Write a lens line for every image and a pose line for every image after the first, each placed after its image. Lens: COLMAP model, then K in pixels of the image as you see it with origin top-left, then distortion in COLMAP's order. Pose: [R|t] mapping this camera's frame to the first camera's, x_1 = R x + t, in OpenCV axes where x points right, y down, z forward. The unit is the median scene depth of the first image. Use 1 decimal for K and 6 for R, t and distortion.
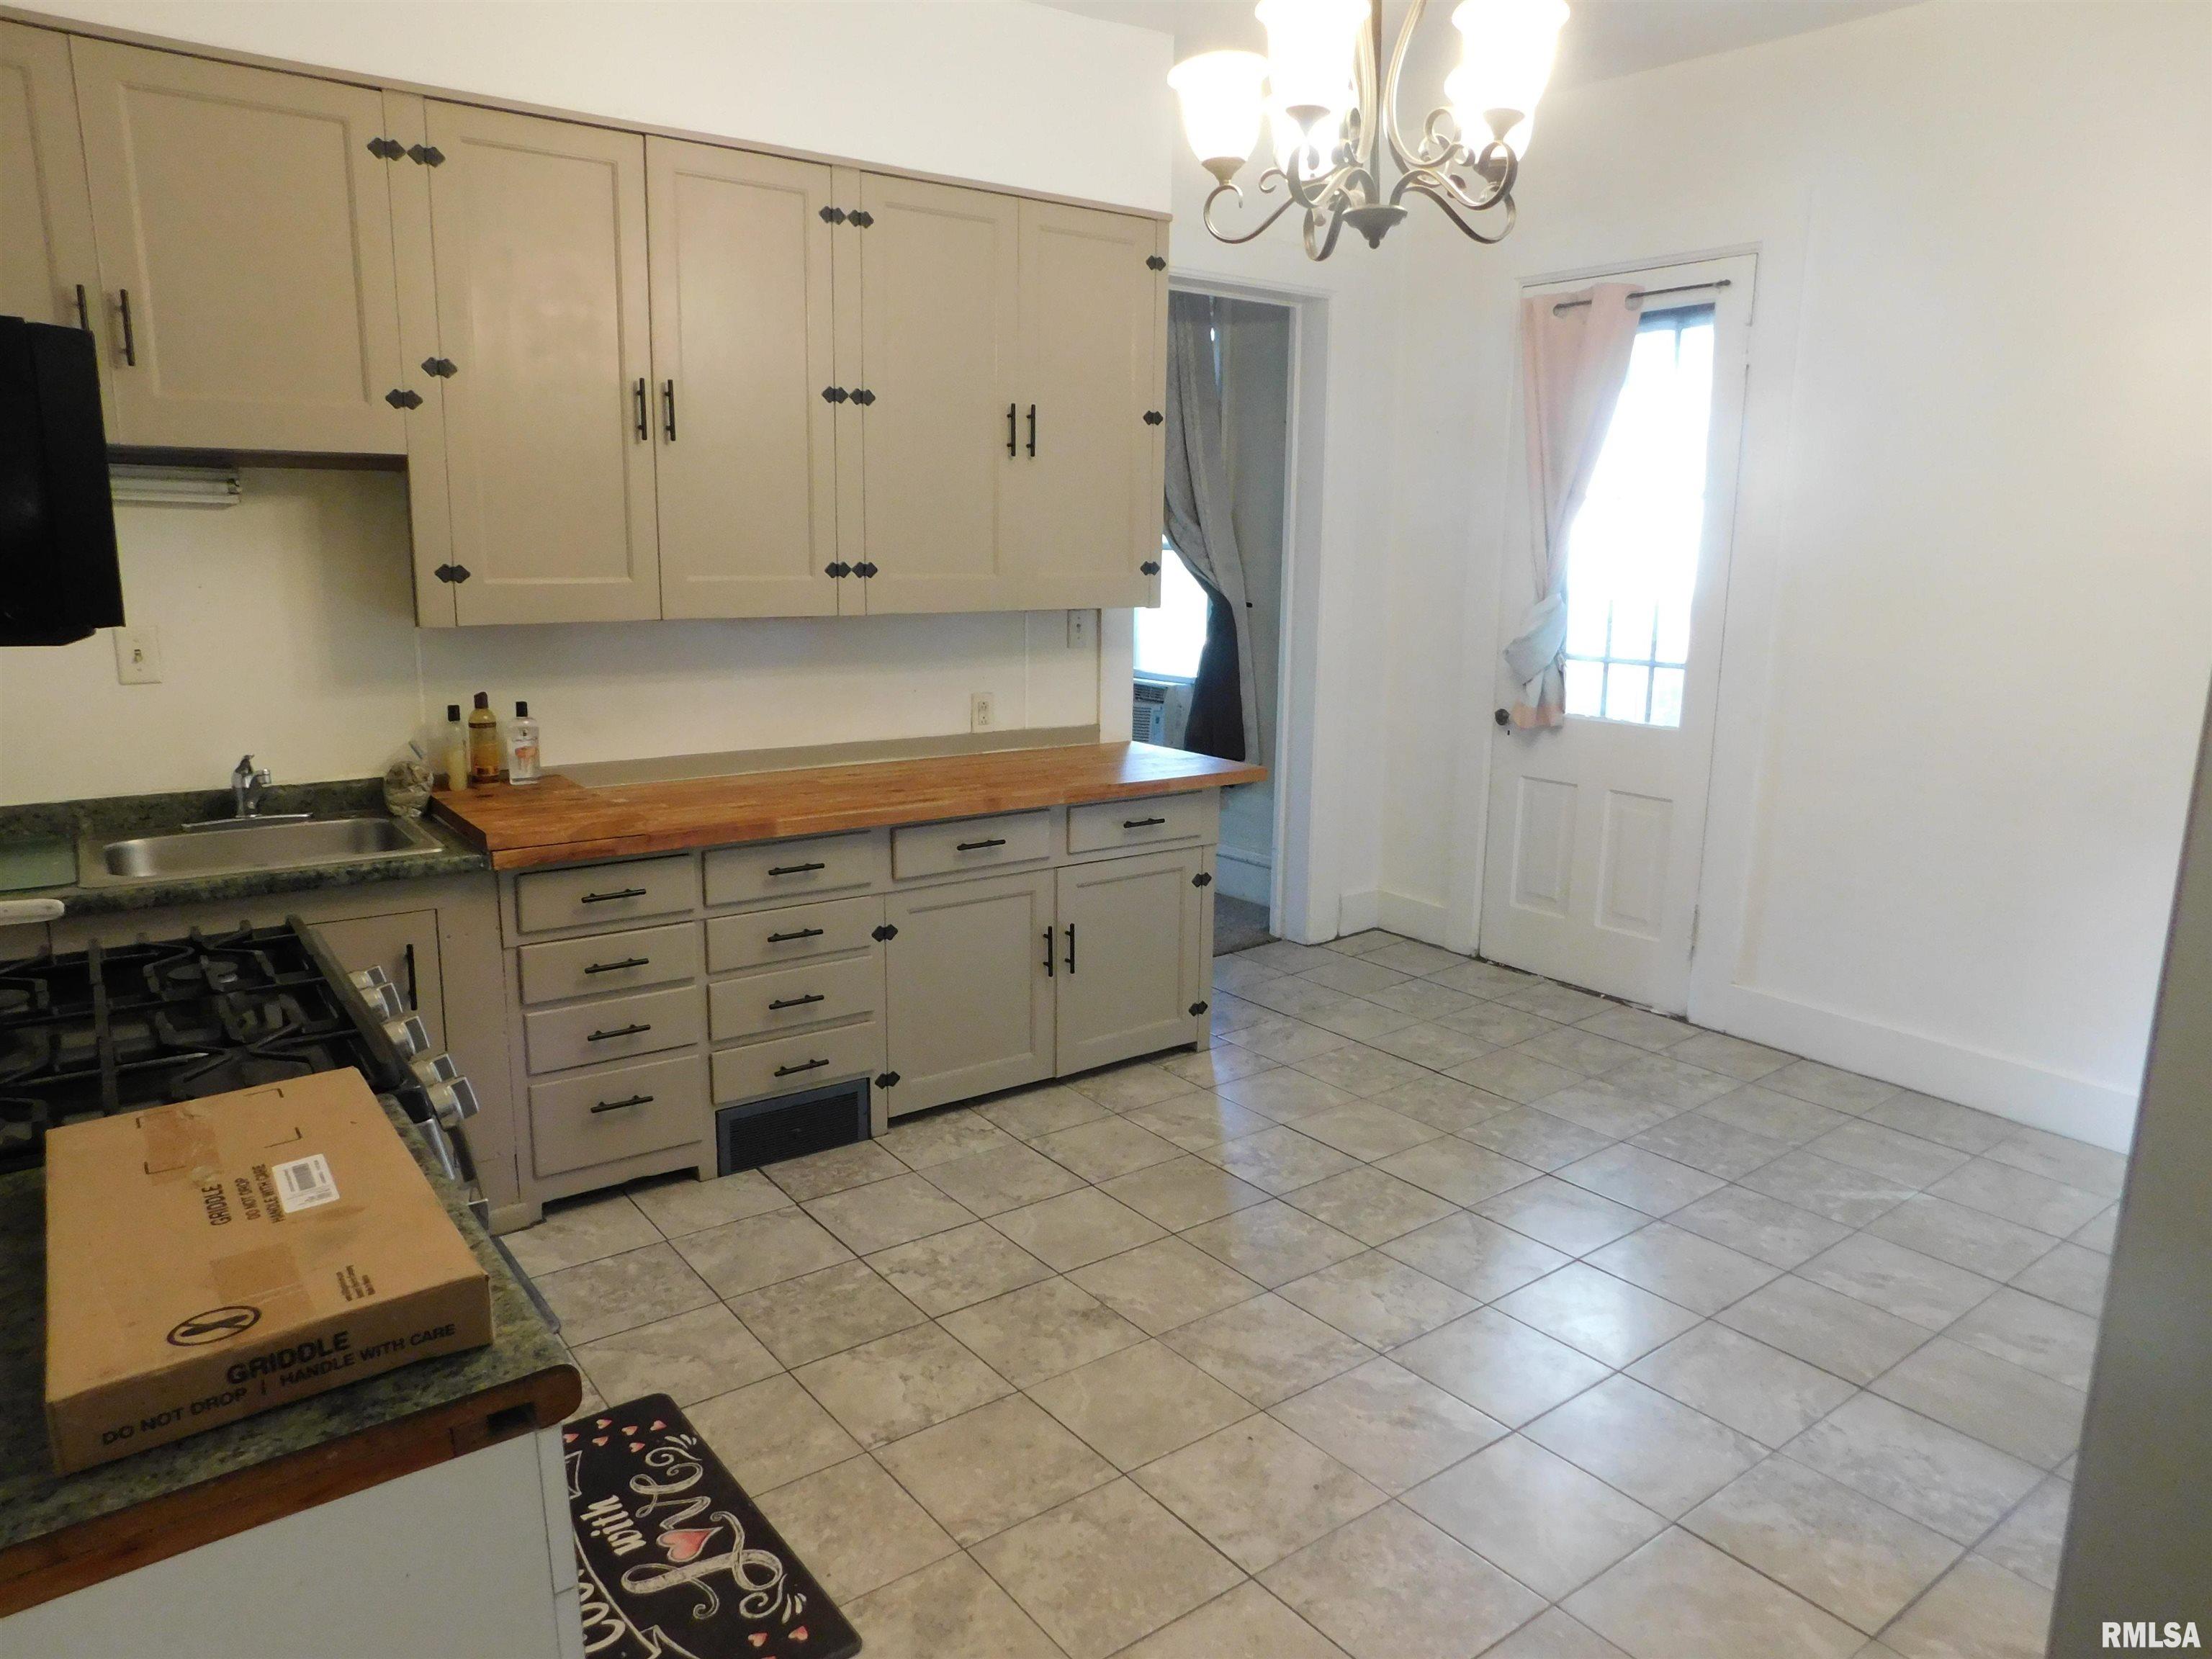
lens RADIAL K [[1468.0, 0, 1107.0], [0, 1468.0, 825.3], [0, 0, 1]] dist [0.000191, 0.001682]
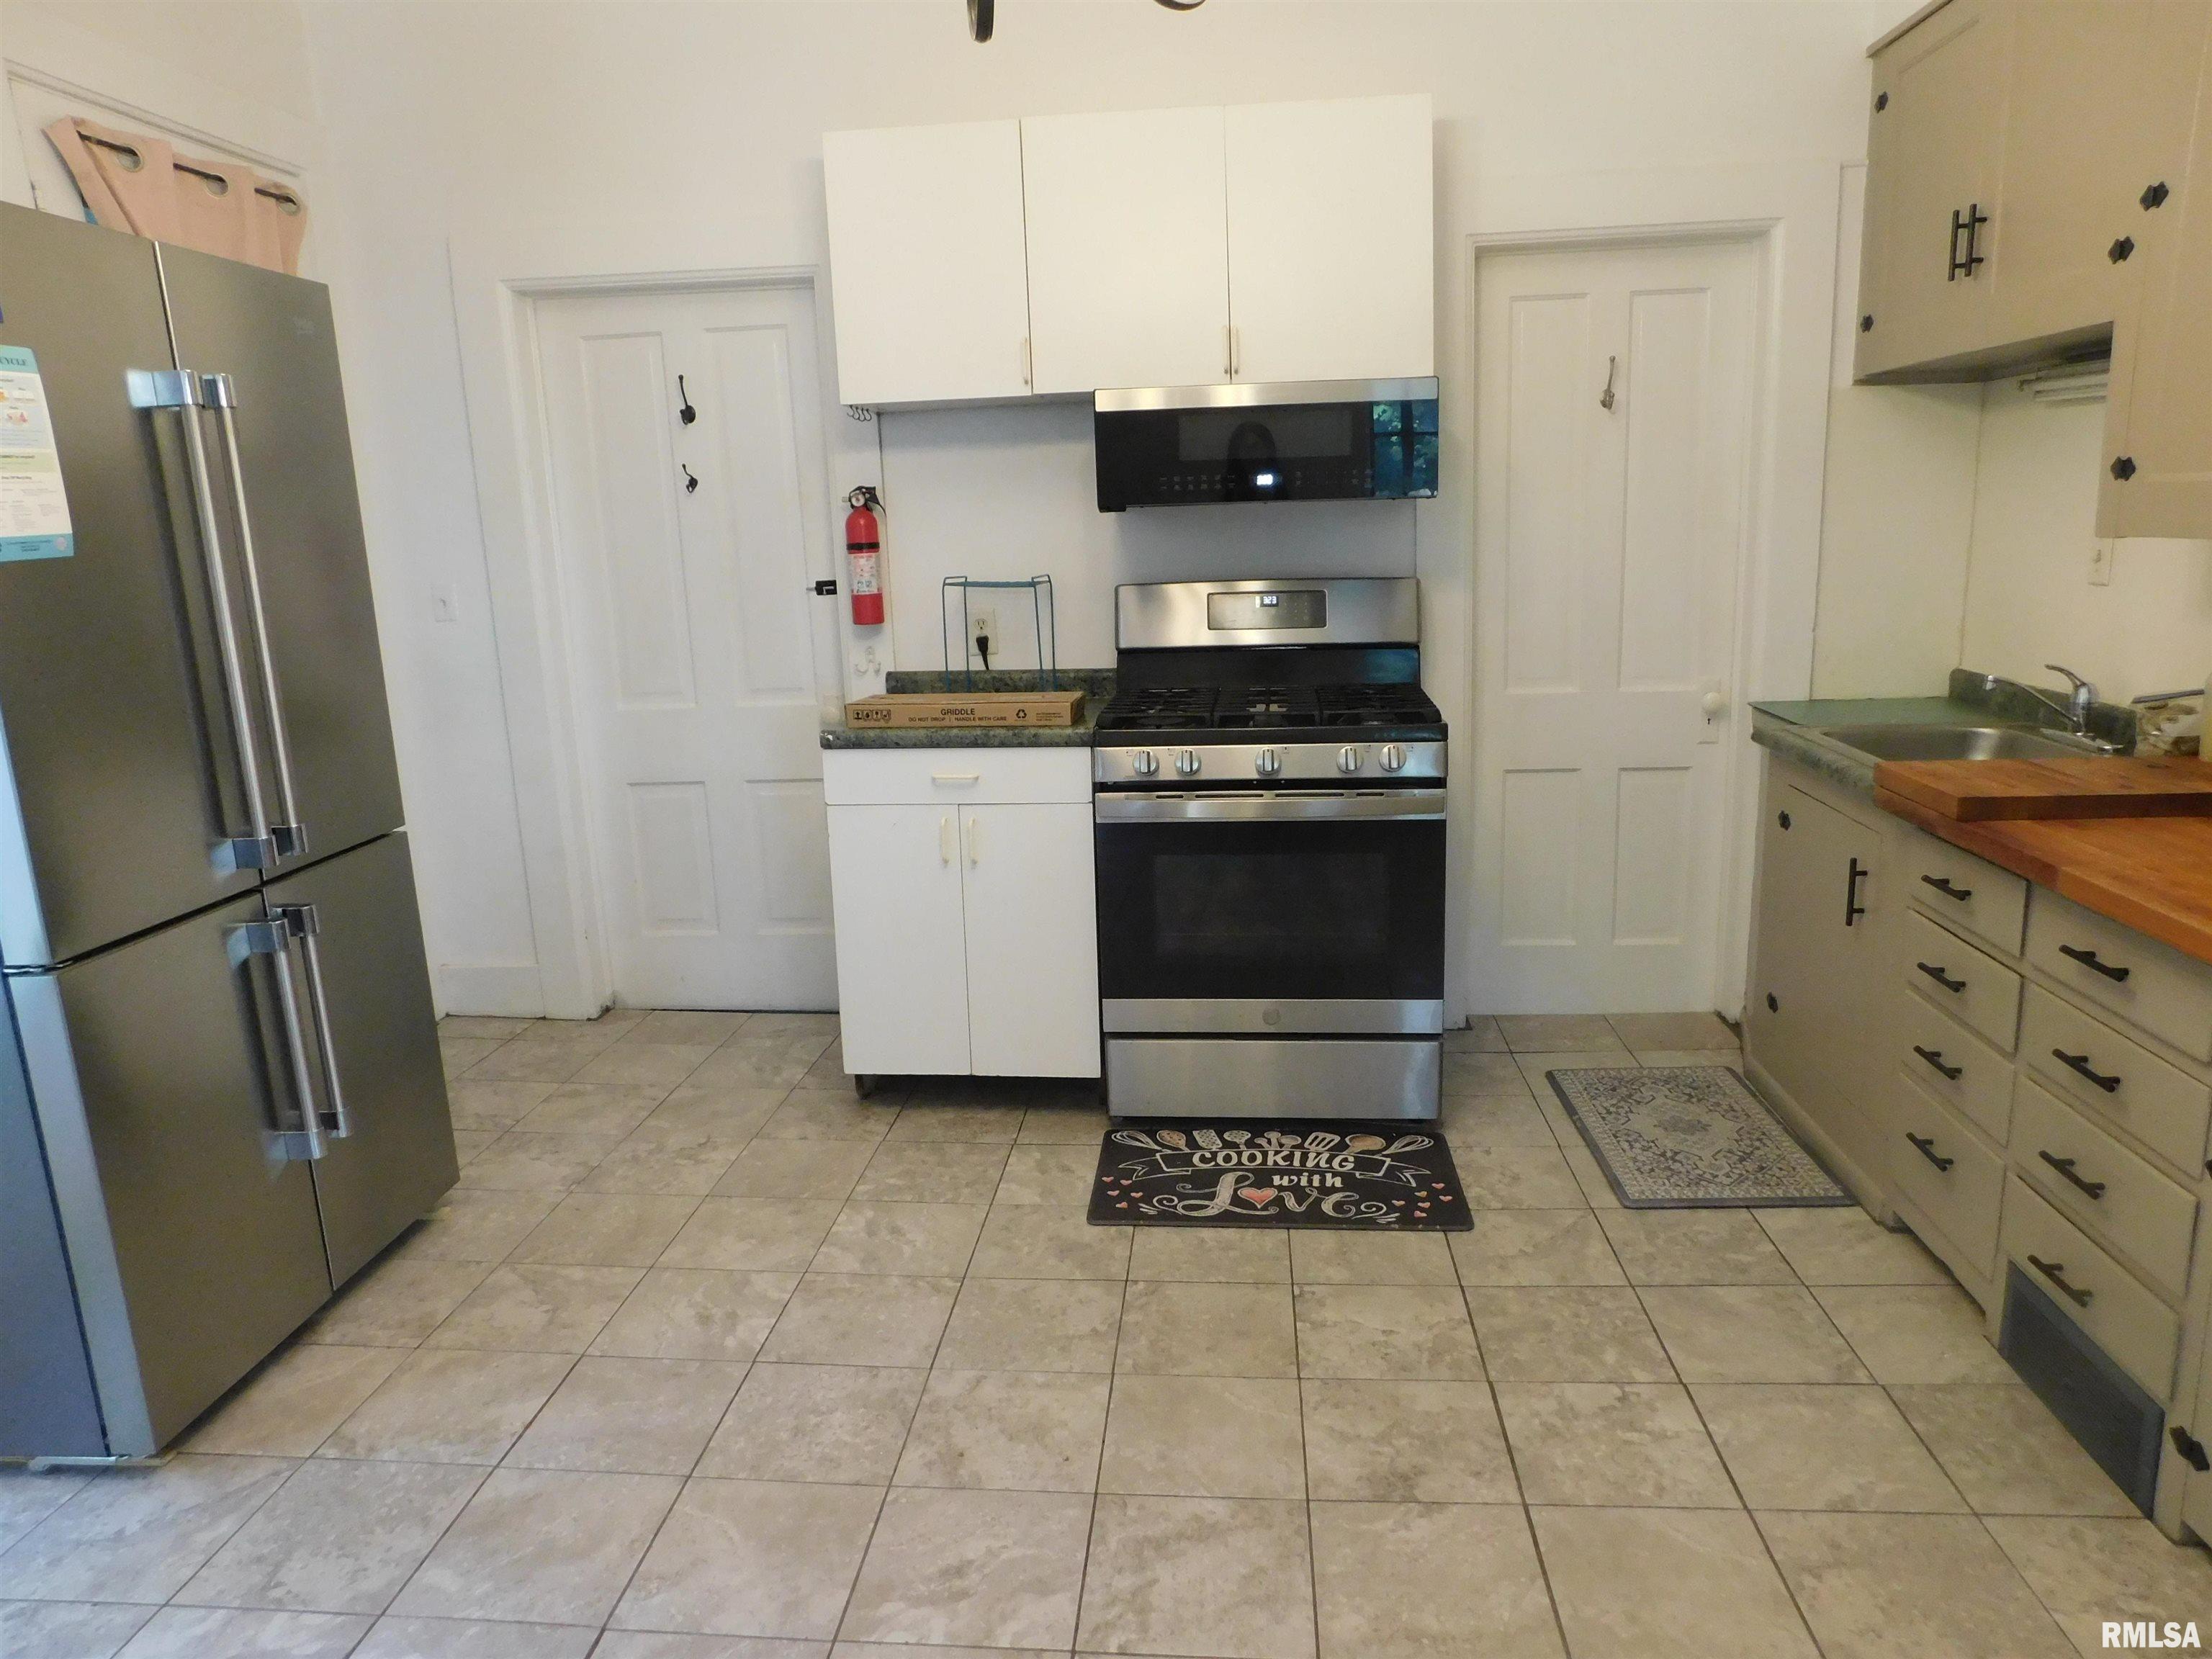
lens RADIAL K [[1468.0, 0, 1106.7], [0, 1468.0, 839.8], [0, 0, 1]] dist [0.000191, 0.001682]
pose [[-0.667320, 0.168360, -0.725493, 0.646433], [-0.117269, 0.938211, 0.325590, -0.218370], [0.735481, 0.302350, -0.606343, 1.409896]]
